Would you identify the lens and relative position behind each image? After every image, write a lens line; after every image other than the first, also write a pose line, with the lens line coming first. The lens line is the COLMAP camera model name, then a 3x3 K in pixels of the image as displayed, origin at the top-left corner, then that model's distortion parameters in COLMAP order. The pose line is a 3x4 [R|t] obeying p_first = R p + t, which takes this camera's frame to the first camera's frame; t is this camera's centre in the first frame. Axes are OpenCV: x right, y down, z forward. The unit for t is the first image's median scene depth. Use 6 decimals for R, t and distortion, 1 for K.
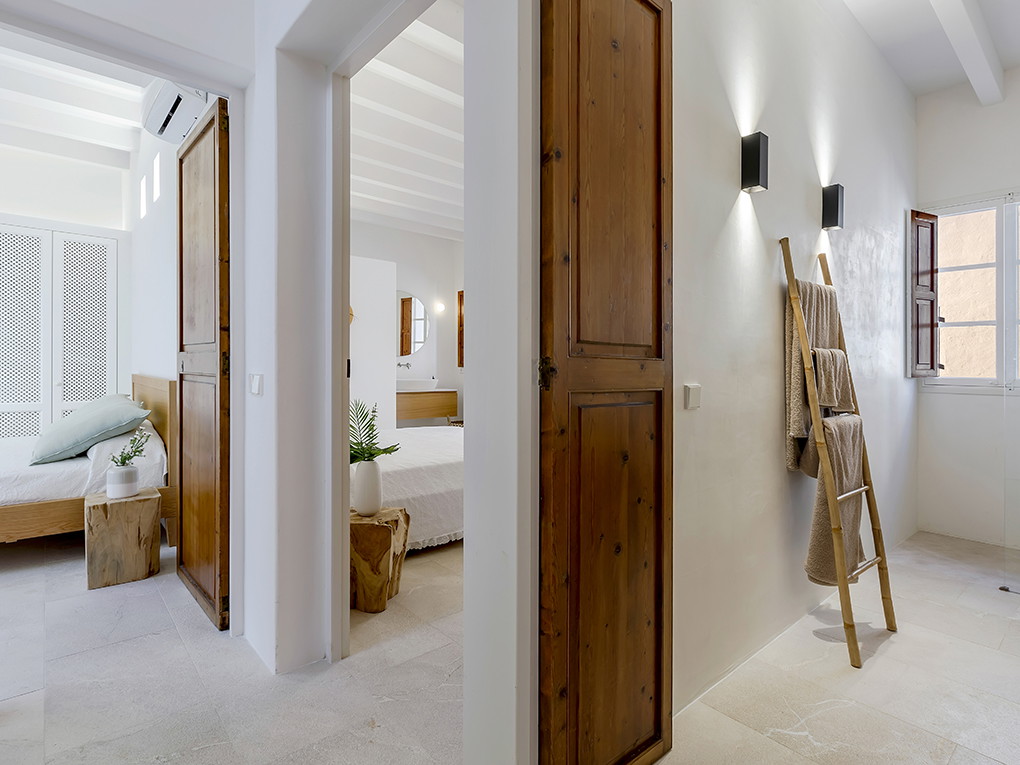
lens RADIAL K [[540.3, 0, 509.9], [0, 540.3, 363.0], [0, 0, 1]] dist [0.002105, -0.000733]
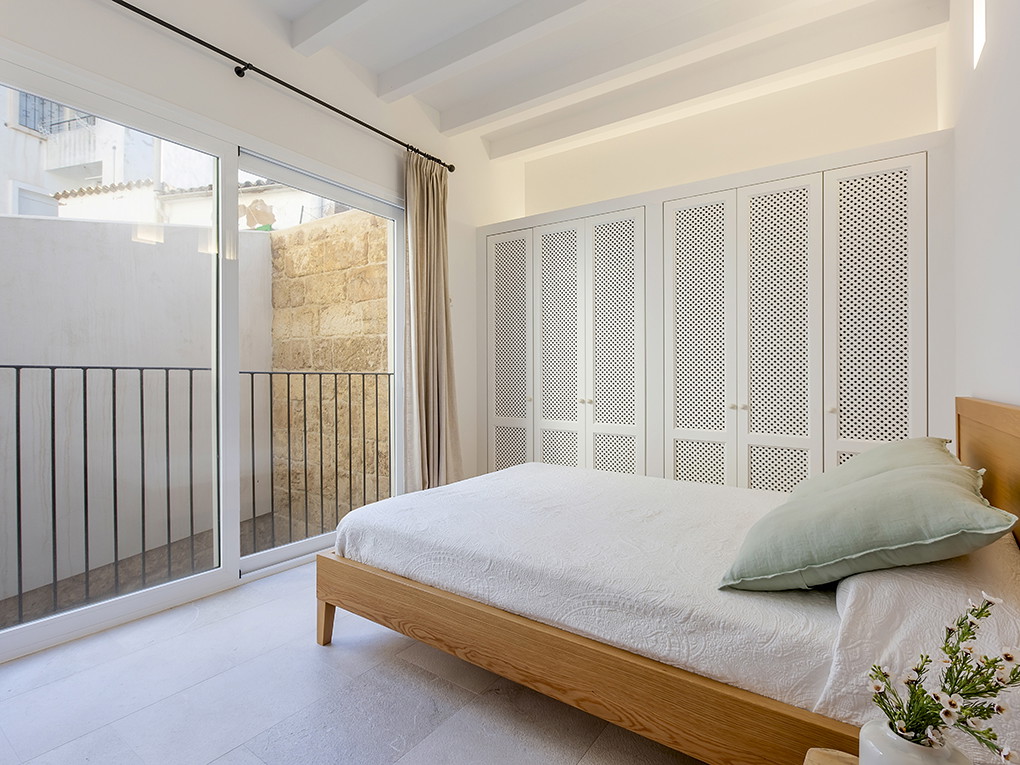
lens RADIAL K [[506.5, 0, 510.0], [0, 506.5, 382.5], [0, 0, 1]] dist [0.013633, 0.000106]
pose [[0.231511, 0.000780, -0.972832, -0.326015], [0.008393, 0.999961, 0.002799, 0.000335], [0.972796, -0.008813, 0.231495, 0.476508]]
